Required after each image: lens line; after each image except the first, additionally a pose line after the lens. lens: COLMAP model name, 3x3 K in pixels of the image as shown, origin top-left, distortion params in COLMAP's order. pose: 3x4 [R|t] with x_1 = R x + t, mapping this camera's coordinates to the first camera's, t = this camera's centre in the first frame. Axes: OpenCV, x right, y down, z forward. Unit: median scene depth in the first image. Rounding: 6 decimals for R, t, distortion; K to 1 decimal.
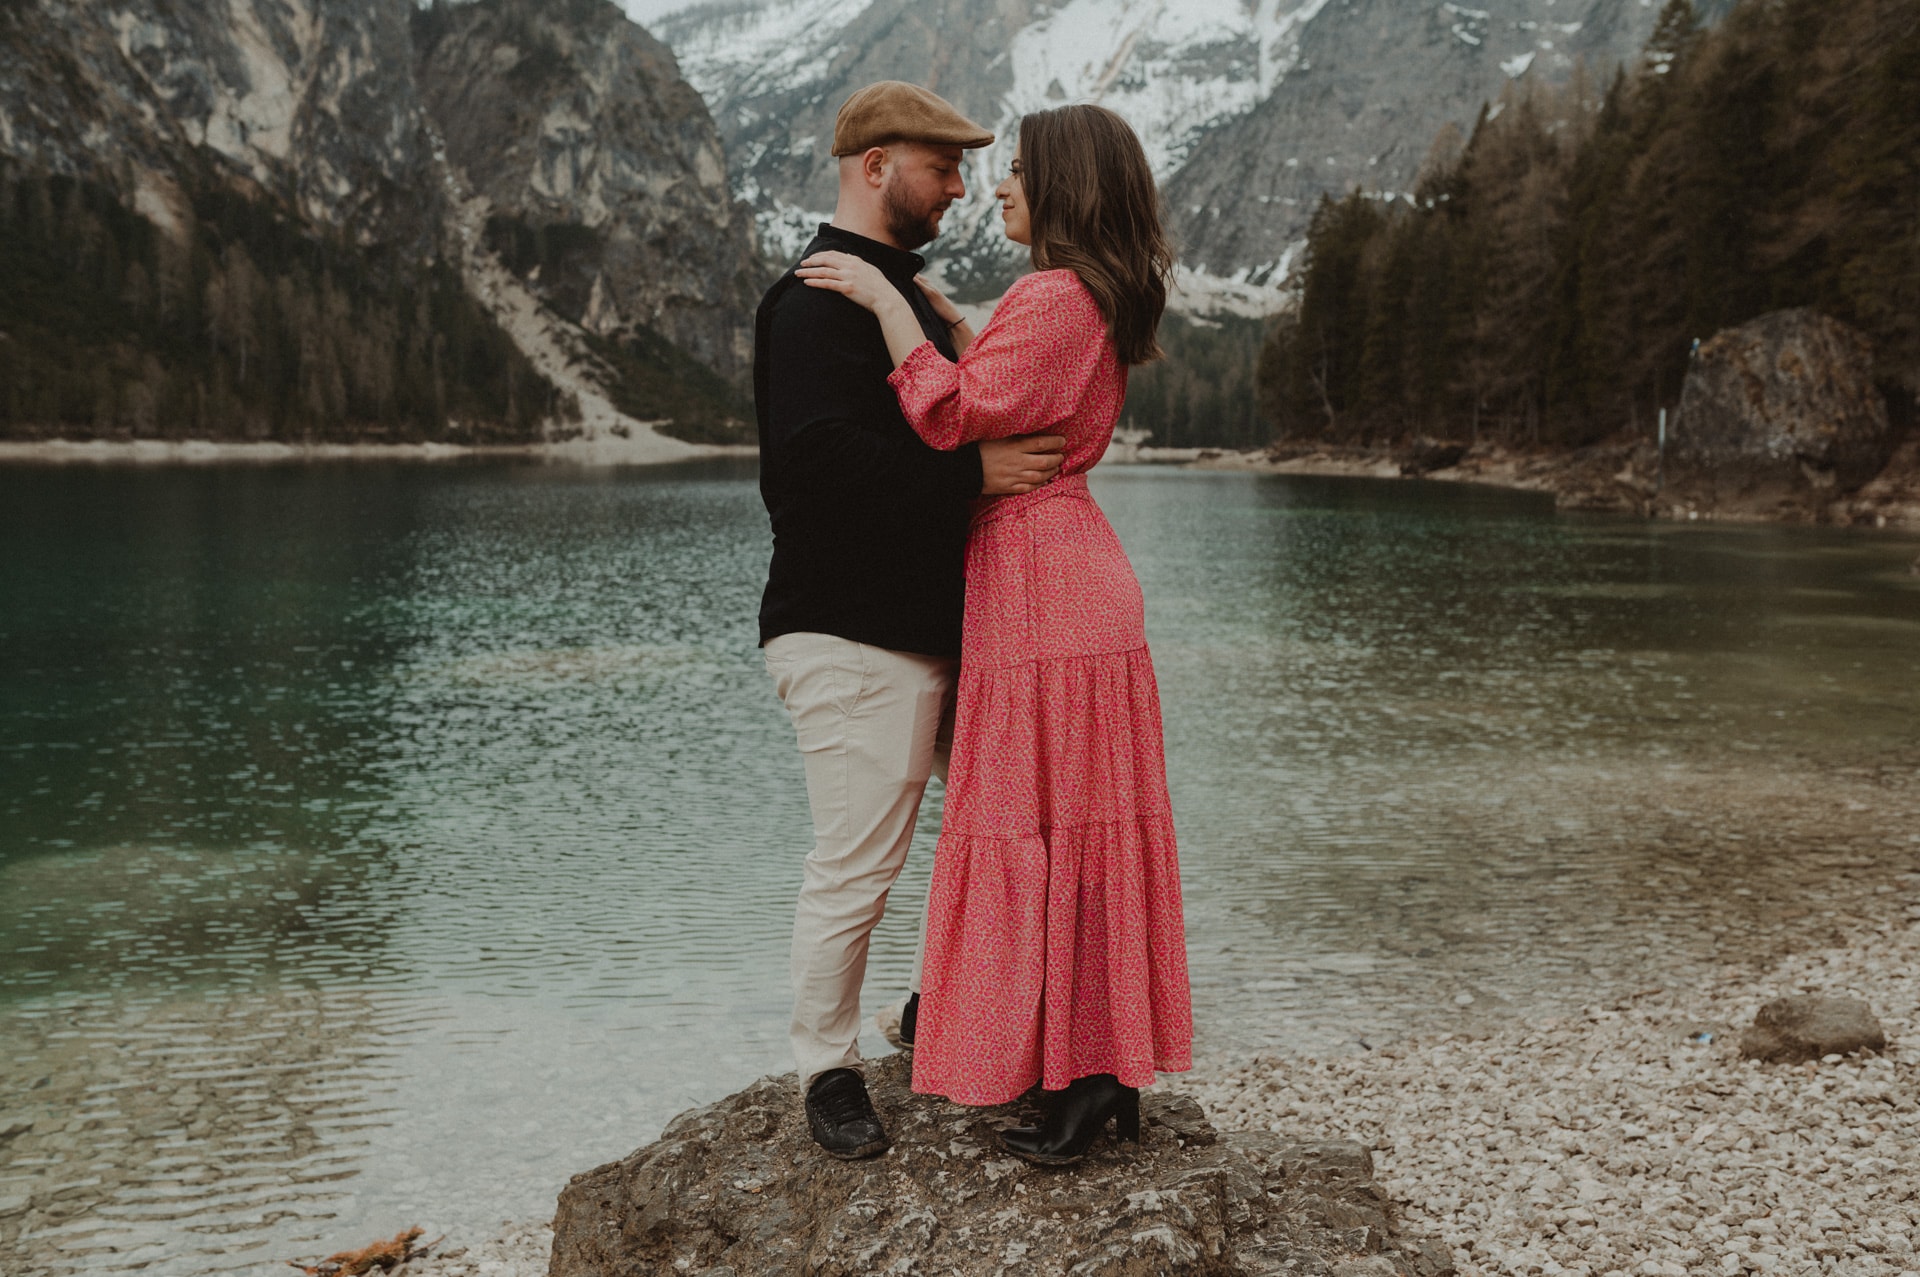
lens RADIAL K [[1841.8, 0, 935.5], [0, 1841.8, 564.0], [0, 0, 1]] dist [-0.023433, 0.000000]
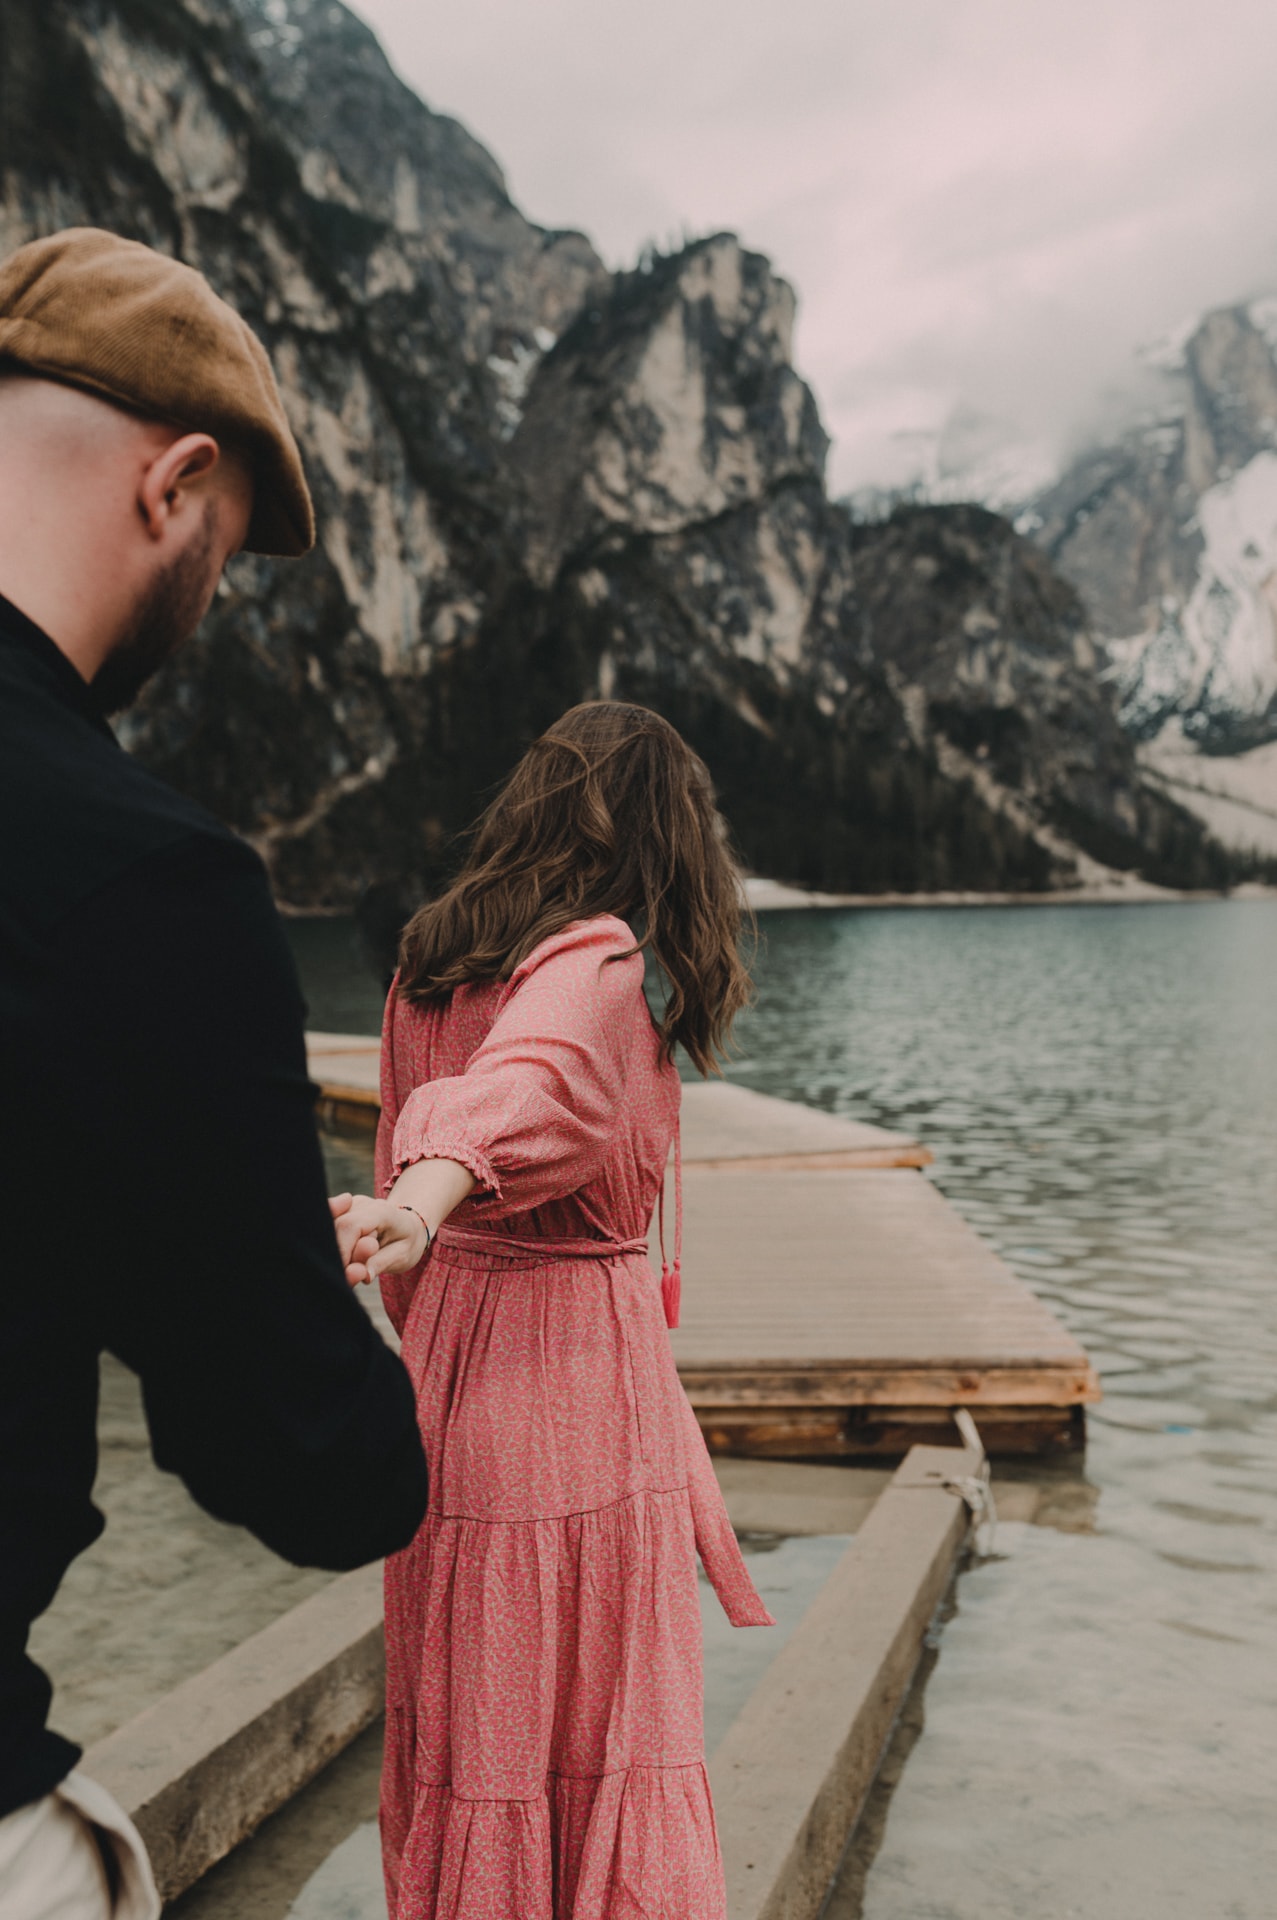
lens RADIAL K [[1841.8, 0, 641.8], [0, 1841.8, 925.6], [0, 0, 1]] dist [-0.023433, 0.000000]
pose [[0.981486, -0.019311, -0.190560, -0.186981], [0.009456, 0.998577, -0.052492, 0.012508], [0.191302, 0.049718, 0.980271, -0.171488]]
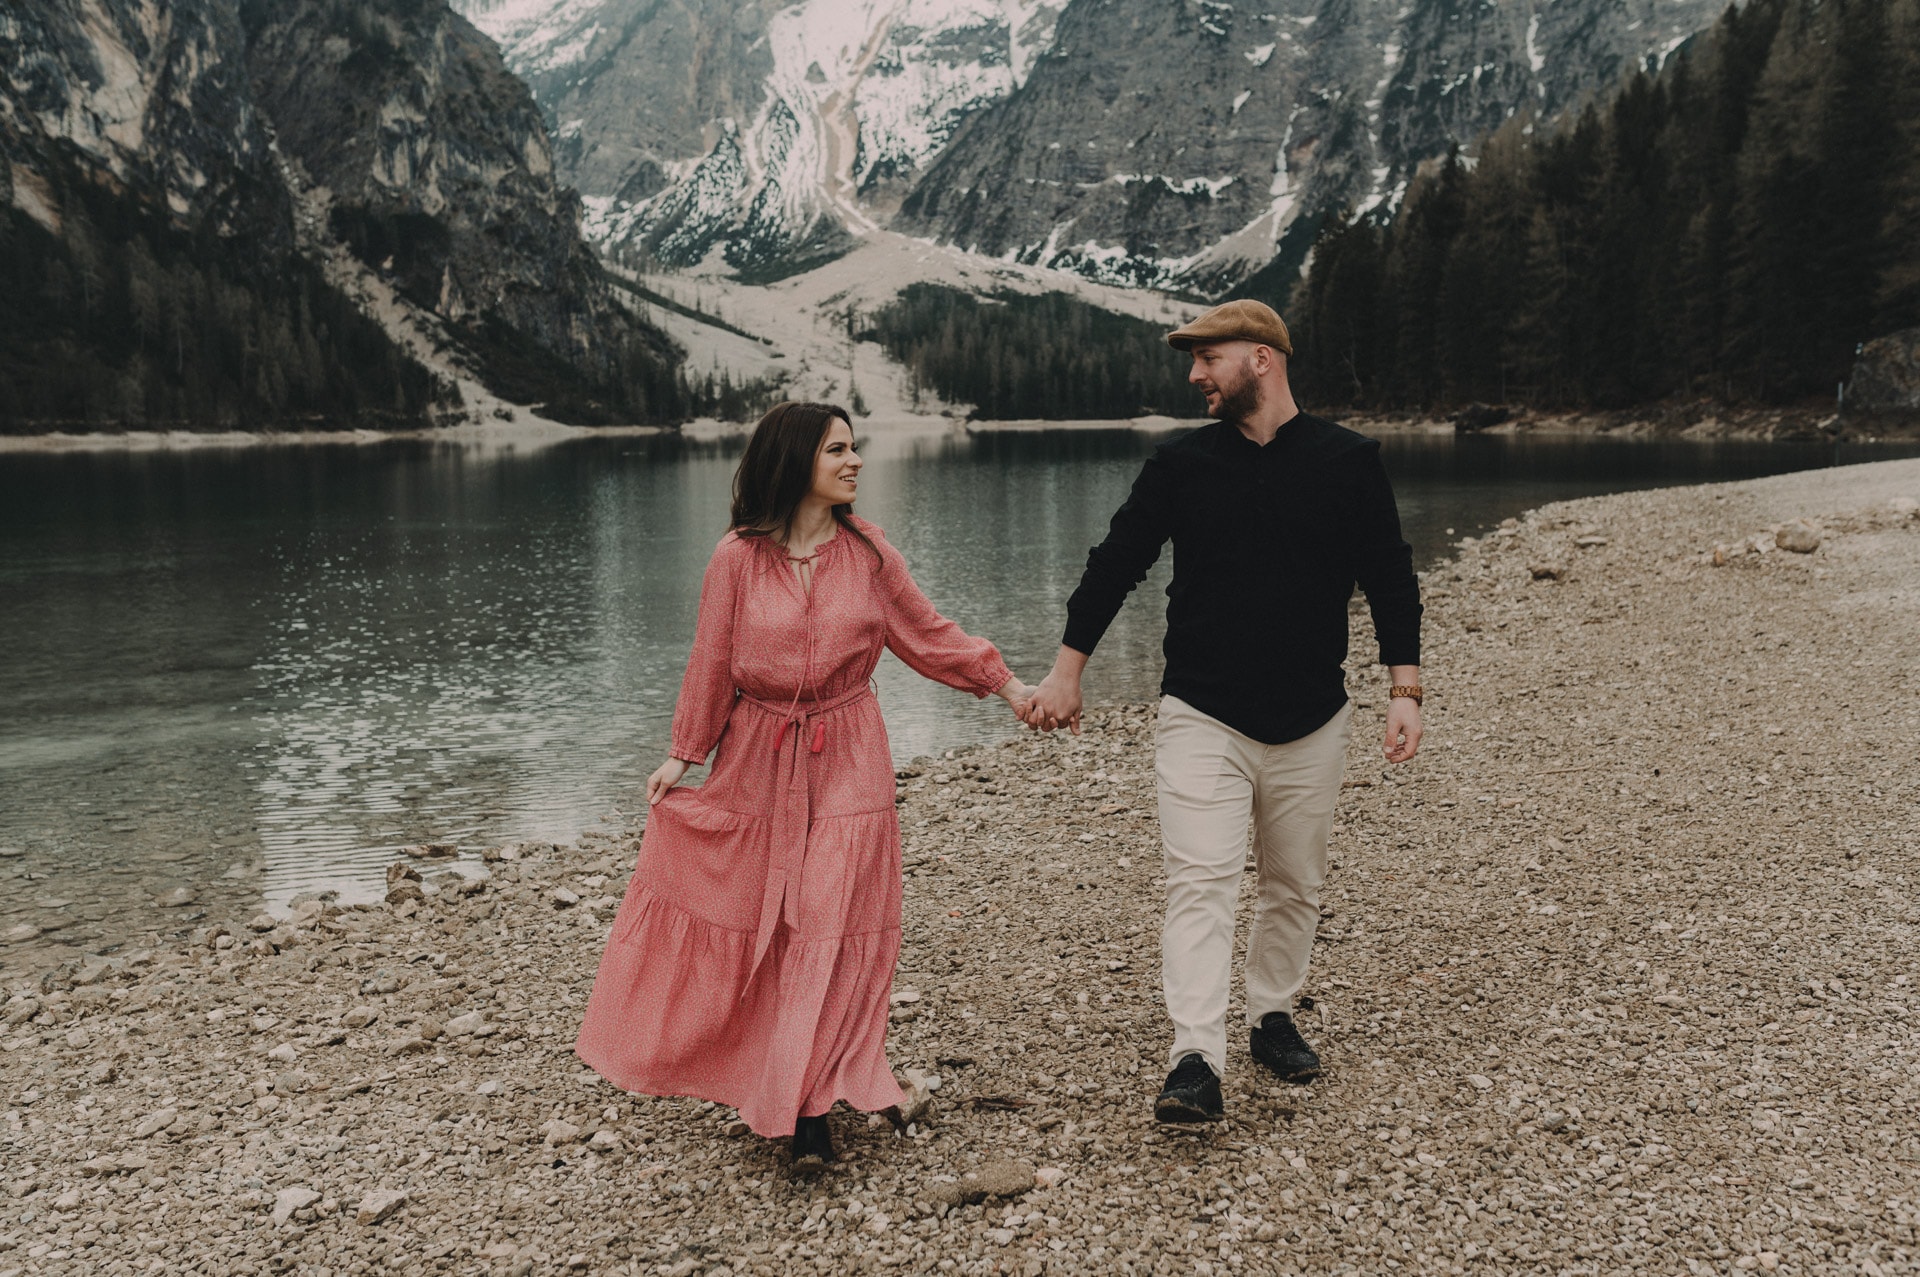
lens RADIAL K [[1841.8, 0, 955.7], [0, 1841.8, 560.1], [0, 0, 1]] dist [-0.023433, 0.000000]
pose [[0.986970, -0.033458, 0.157387, -0.064400], [0.031722, 0.999405, 0.013528, 0.003276], [-0.157746, -0.008359, 0.987444, -0.055194]]
